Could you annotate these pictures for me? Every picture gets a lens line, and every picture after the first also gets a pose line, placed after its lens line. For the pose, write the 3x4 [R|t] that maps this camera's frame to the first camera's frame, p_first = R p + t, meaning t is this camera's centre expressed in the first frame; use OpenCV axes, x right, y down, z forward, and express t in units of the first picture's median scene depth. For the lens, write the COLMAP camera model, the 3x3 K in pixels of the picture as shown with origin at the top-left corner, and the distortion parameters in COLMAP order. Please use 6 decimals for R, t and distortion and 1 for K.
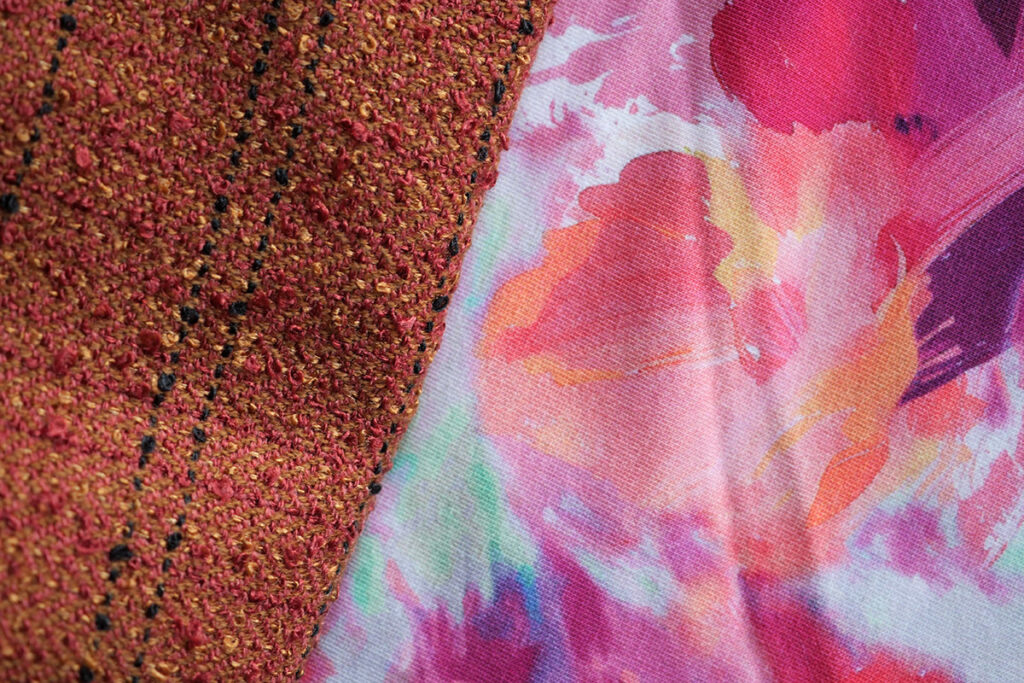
lens RADIAL K [[1818.5, 0, 508.6], [0, 1818.5, 341.5], [0, 0, 1]] dist [-0.115955, 0.000000]
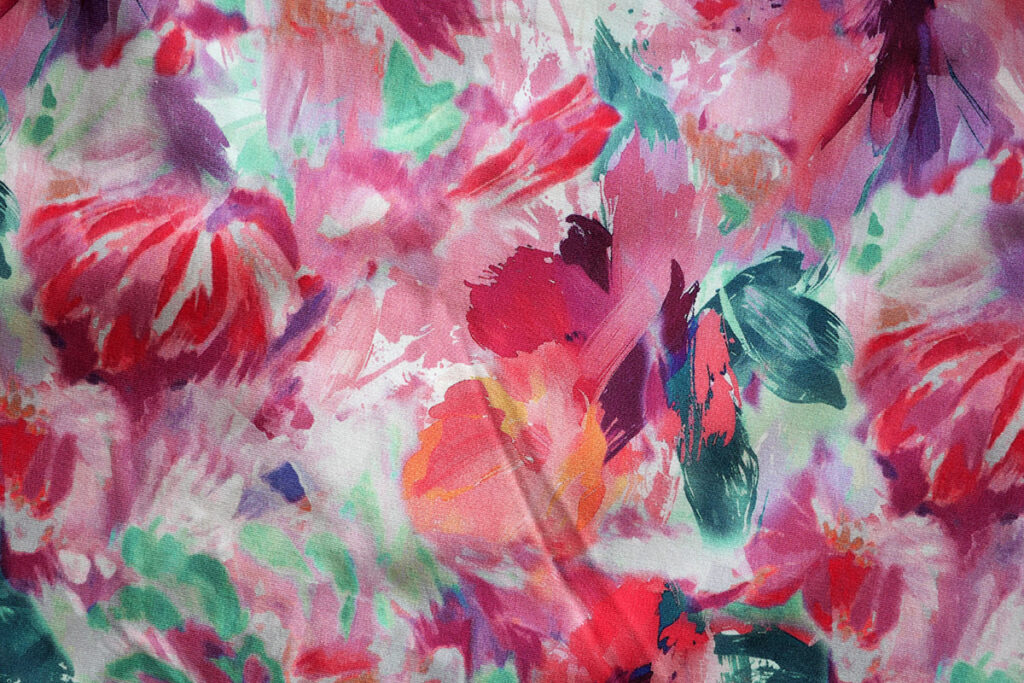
lens RADIAL K [[1818.5, 0, 517.4], [0, 1818.5, 339.7], [0, 0, 1]] dist [-0.115955, 0.000000]
pose [[0.957096, -0.271619, 0.100948, -0.055786], [0.284447, 0.947132, -0.148430, 0.186468], [-0.055295, 0.170777, 0.983757, -1.122691]]
